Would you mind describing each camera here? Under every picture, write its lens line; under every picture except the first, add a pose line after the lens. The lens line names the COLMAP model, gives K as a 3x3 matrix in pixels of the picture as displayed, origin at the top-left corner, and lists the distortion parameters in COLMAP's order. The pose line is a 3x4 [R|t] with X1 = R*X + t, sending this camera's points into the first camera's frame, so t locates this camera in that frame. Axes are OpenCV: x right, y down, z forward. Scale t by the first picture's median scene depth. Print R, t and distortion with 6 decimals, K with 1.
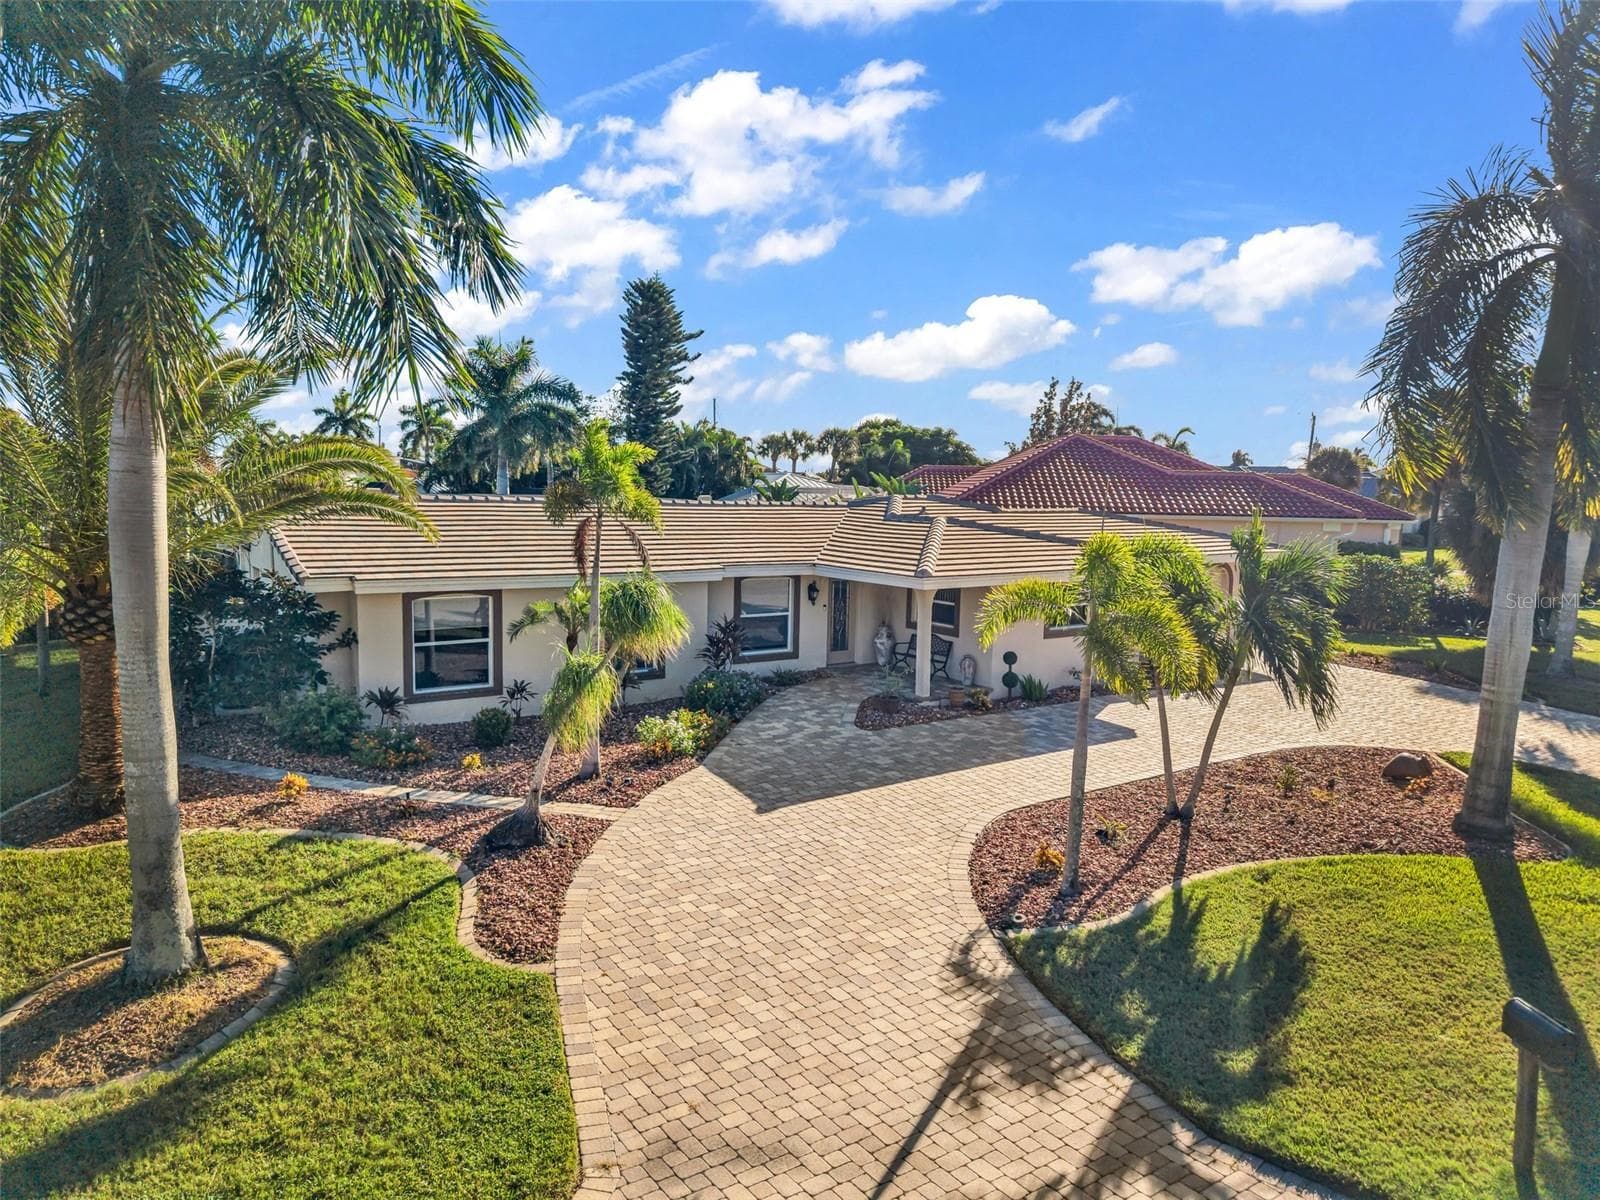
lens RADIAL K [[1073.2, 0, 800.0], [0, 1073.2, 600.0], [0, 0, 1]] dist [0.034569, -0.041279]
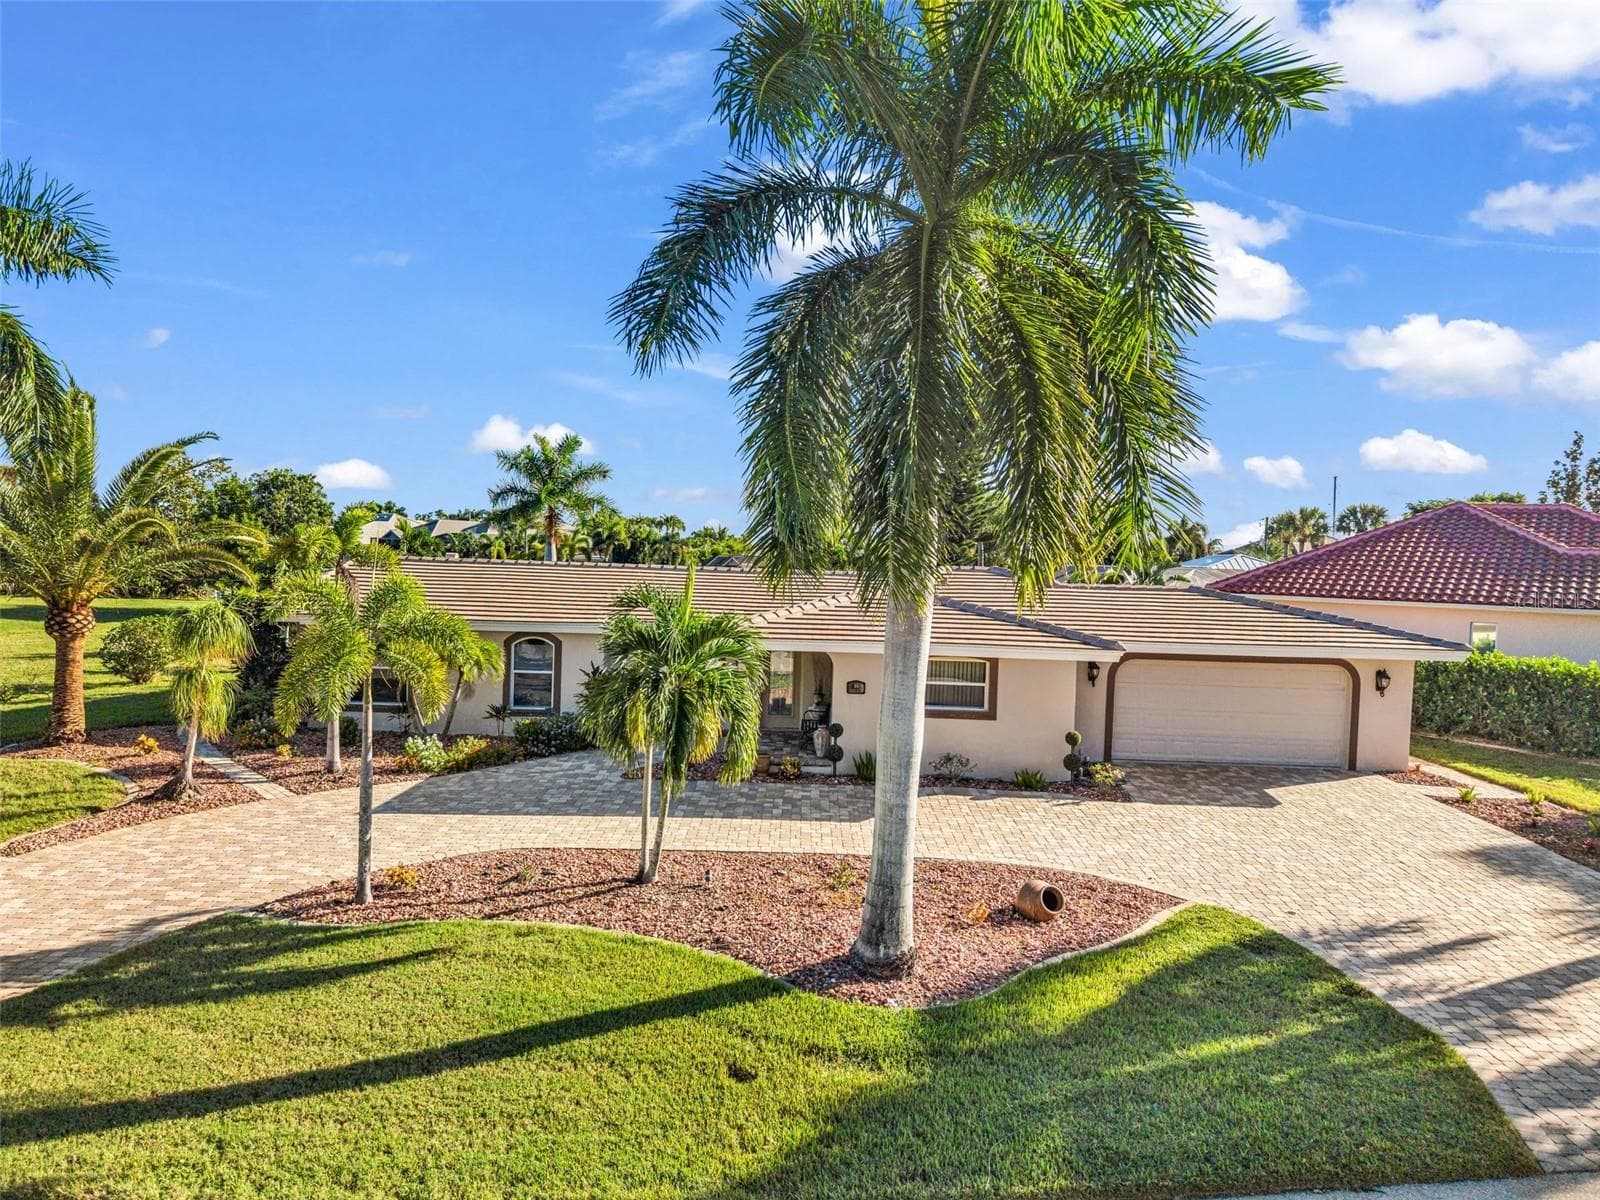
lens RADIAL K [[1094.1, 0, 800.0], [0, 1094.1, 600.0], [0, 0, 1]] dist [0.025273, -0.033333]
pose [[0.807983, 0.025015, -0.588674, 1.211556], [-0.075699, 0.995226, -0.061609, 0.002144], [0.584322, 0.094341, 0.806019, 0.324976]]
